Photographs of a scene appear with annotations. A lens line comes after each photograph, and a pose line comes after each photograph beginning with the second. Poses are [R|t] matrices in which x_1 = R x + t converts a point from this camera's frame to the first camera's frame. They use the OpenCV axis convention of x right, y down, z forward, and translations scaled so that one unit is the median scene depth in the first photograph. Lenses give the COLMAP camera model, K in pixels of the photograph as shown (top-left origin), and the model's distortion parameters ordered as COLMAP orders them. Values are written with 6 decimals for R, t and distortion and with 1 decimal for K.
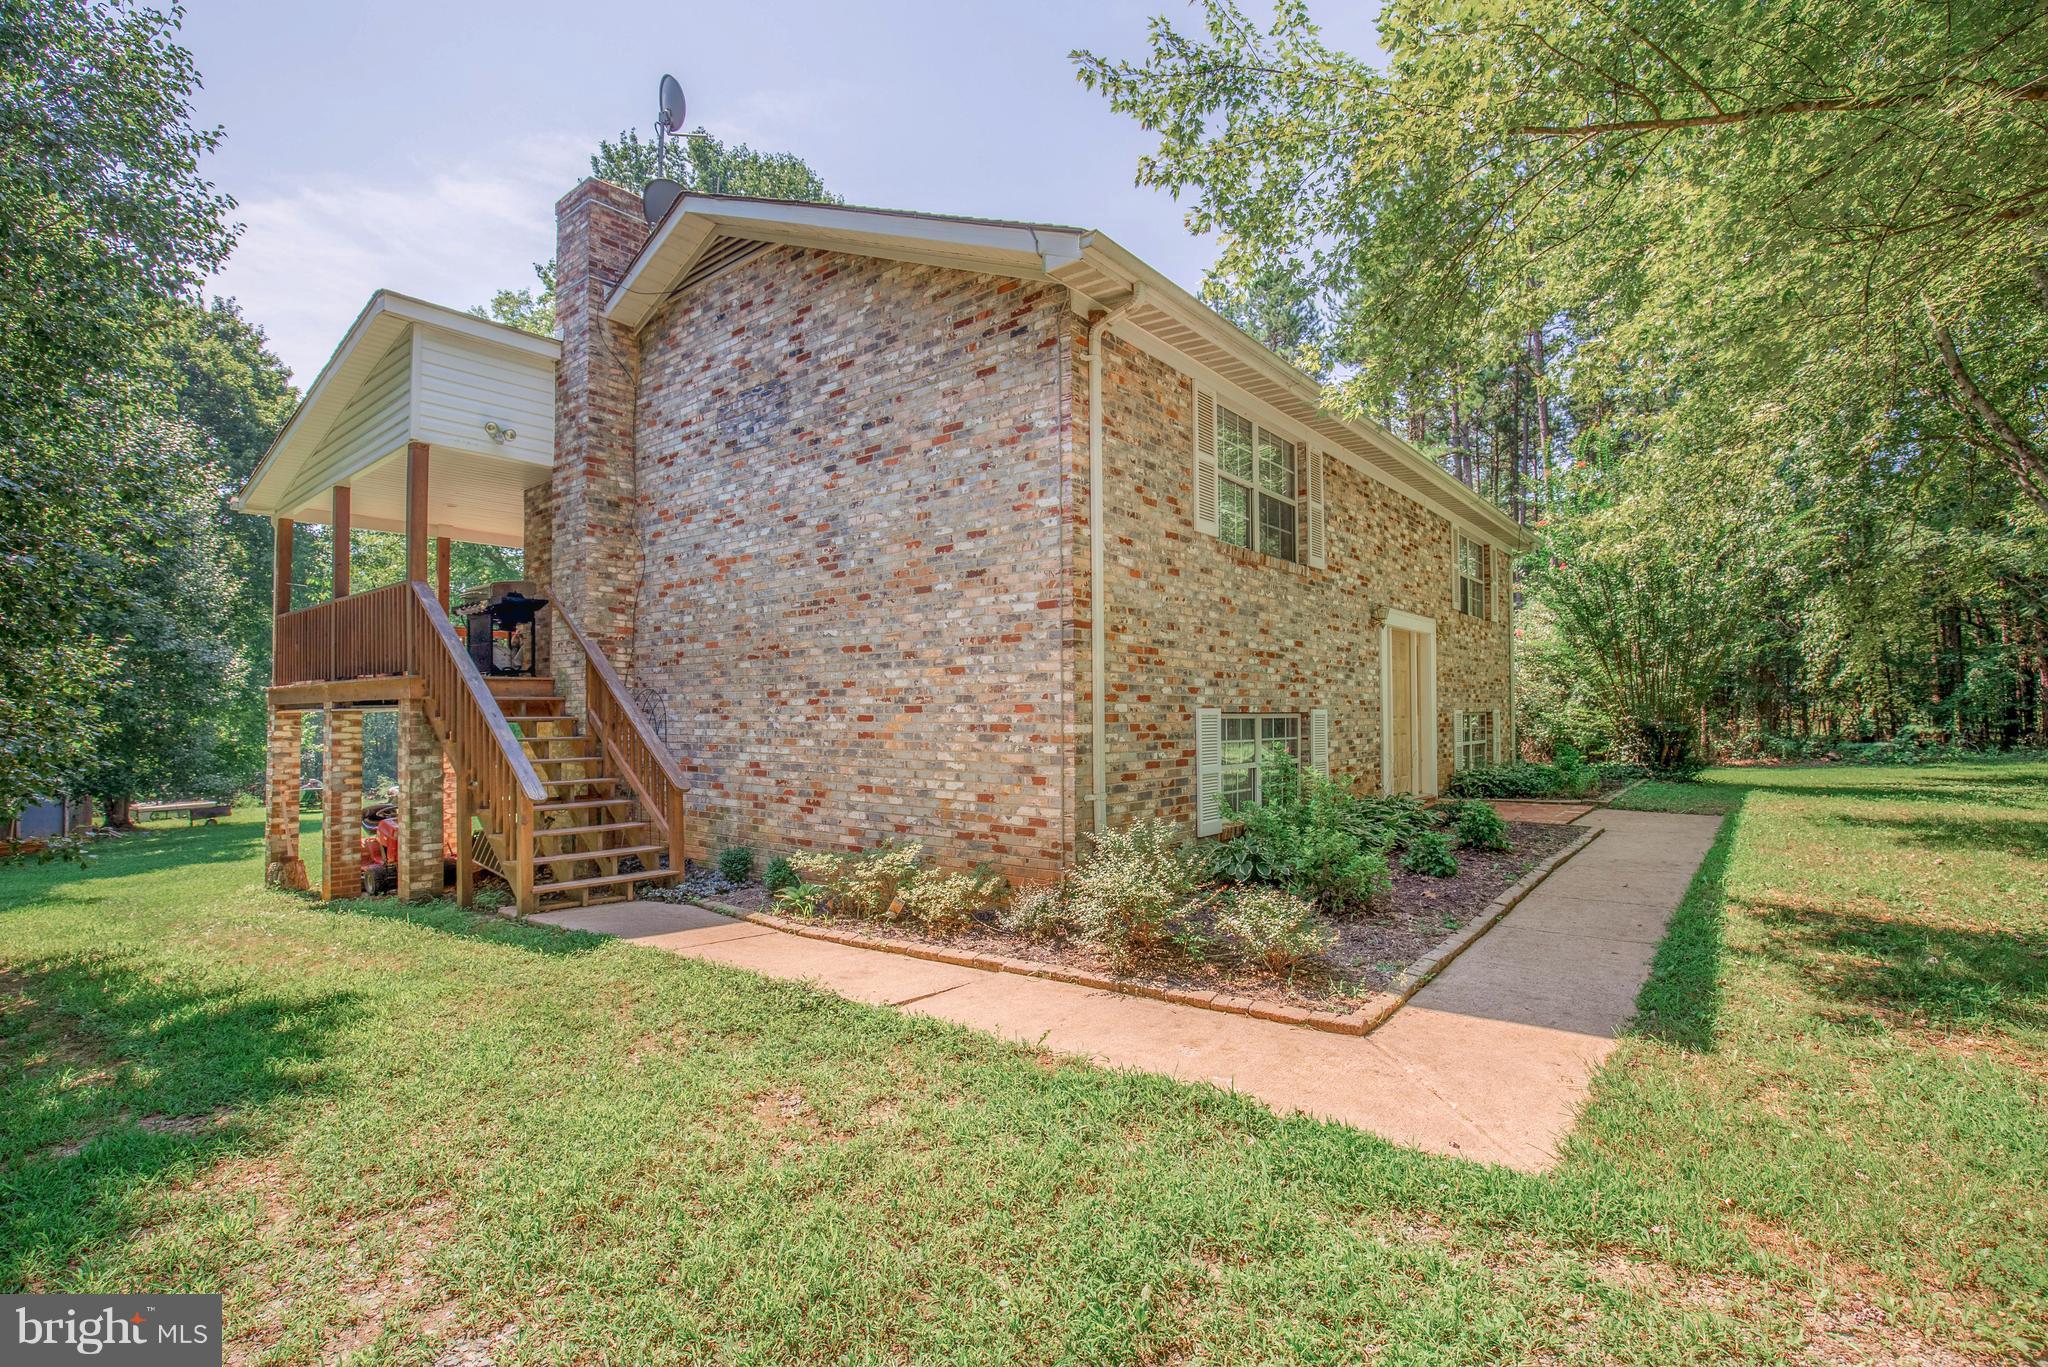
lens RADIAL K [[962.4, 0, 1024.7], [0, 962.4, 685.6], [0, 0, 1]] dist [0.009852, -0.003925]
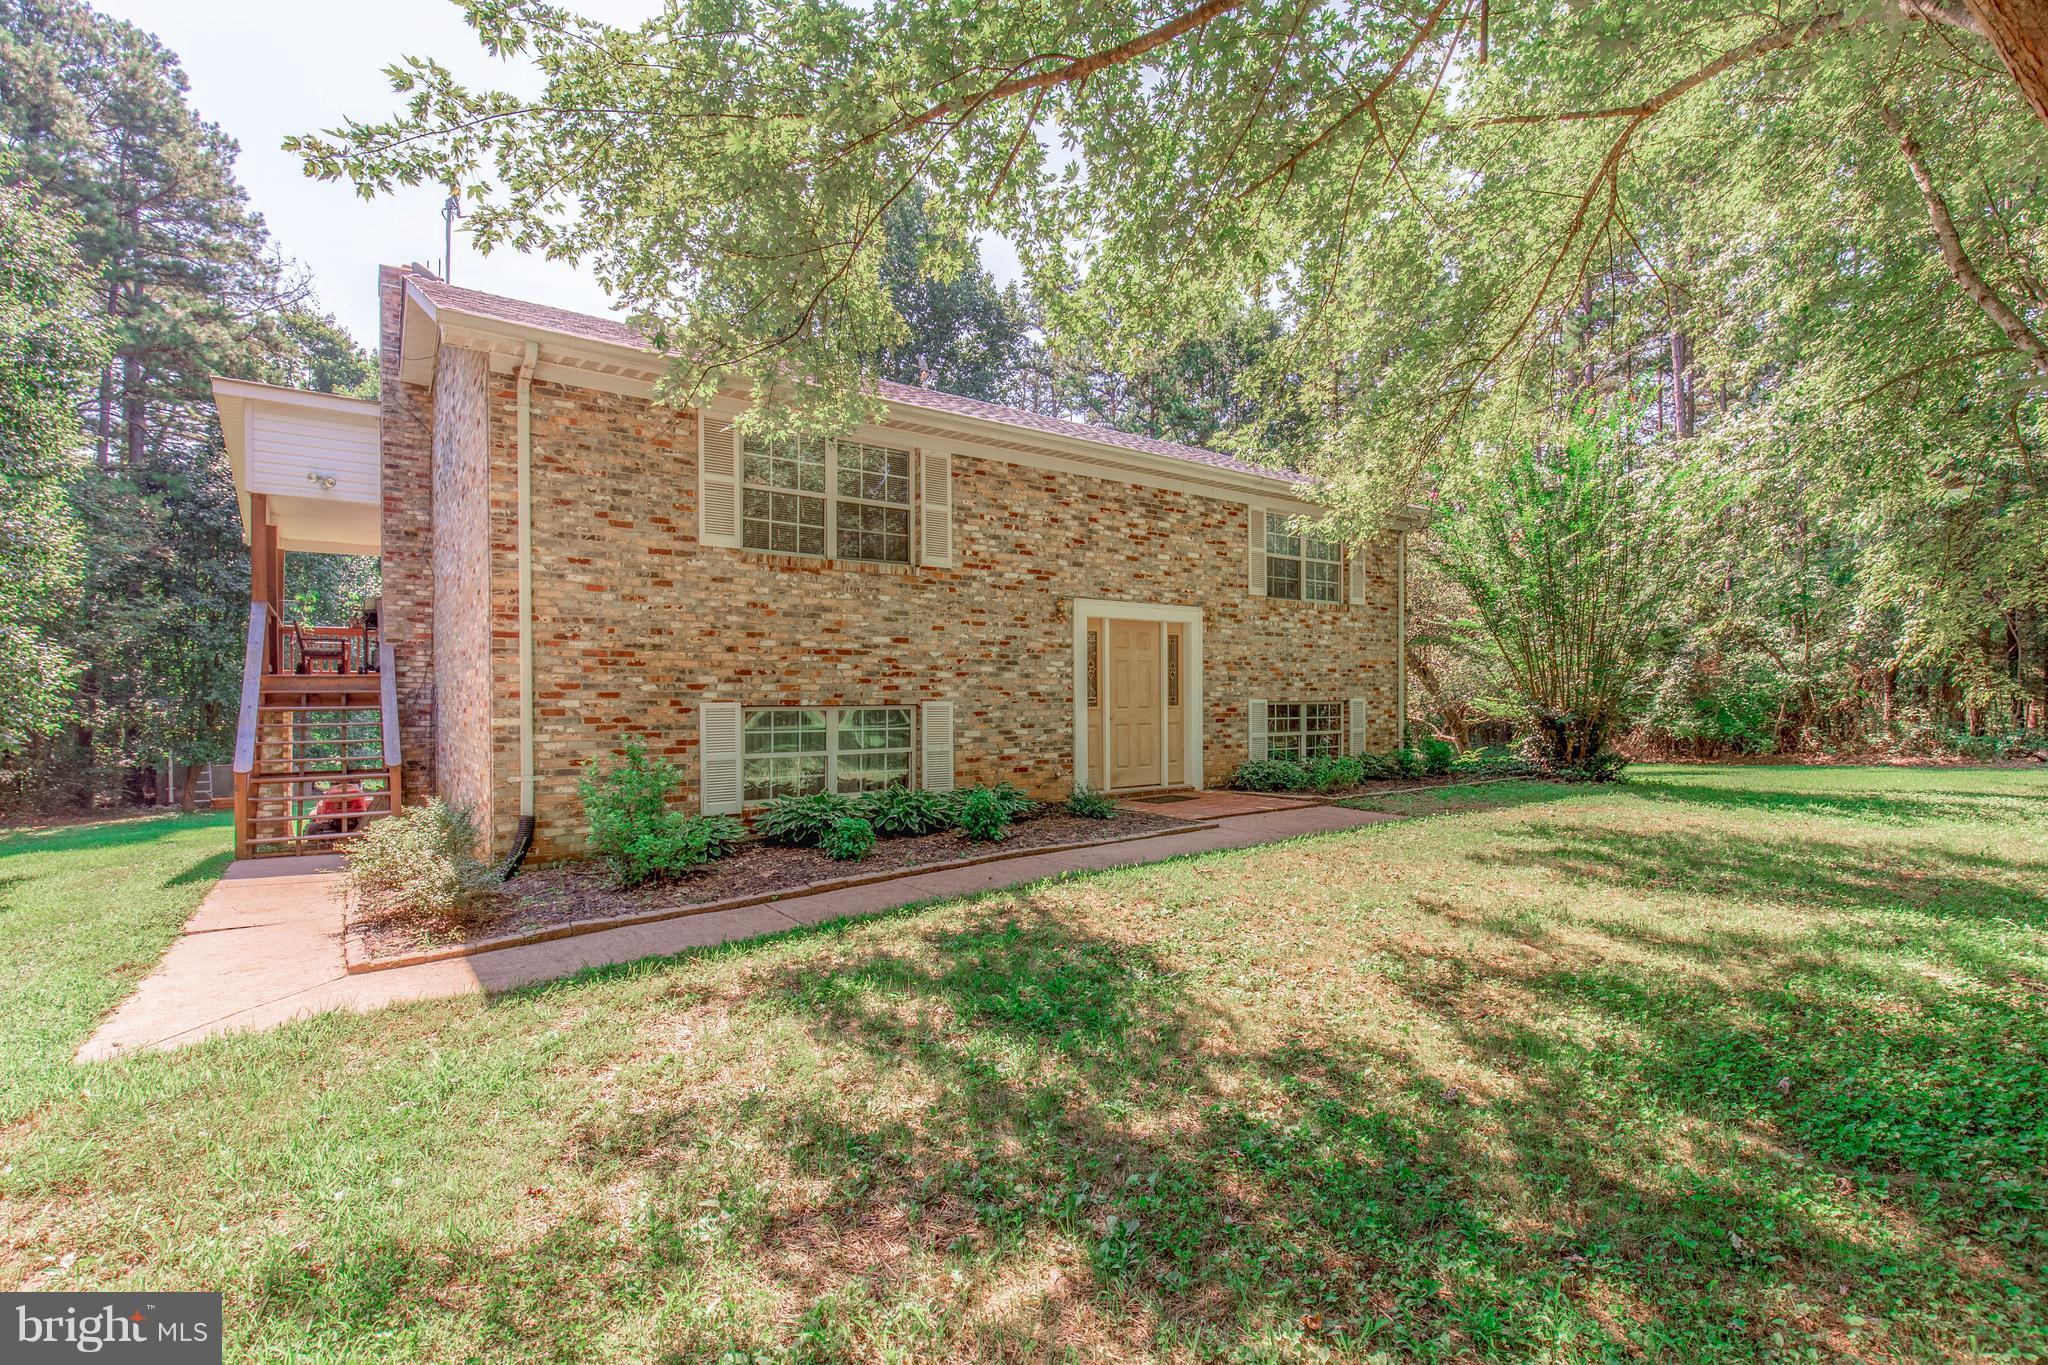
lens RADIAL K [[962.4, 0, 975.7], [0, 962.4, 700.5], [0, 0, 1]] dist [0.009852, -0.003925]
pose [[0.964514, 0.001741, -0.264024, 0.790780], [0.007017, 0.999456, 0.032225, -0.013428], [0.263937, -0.032934, 0.963978, -0.004799]]
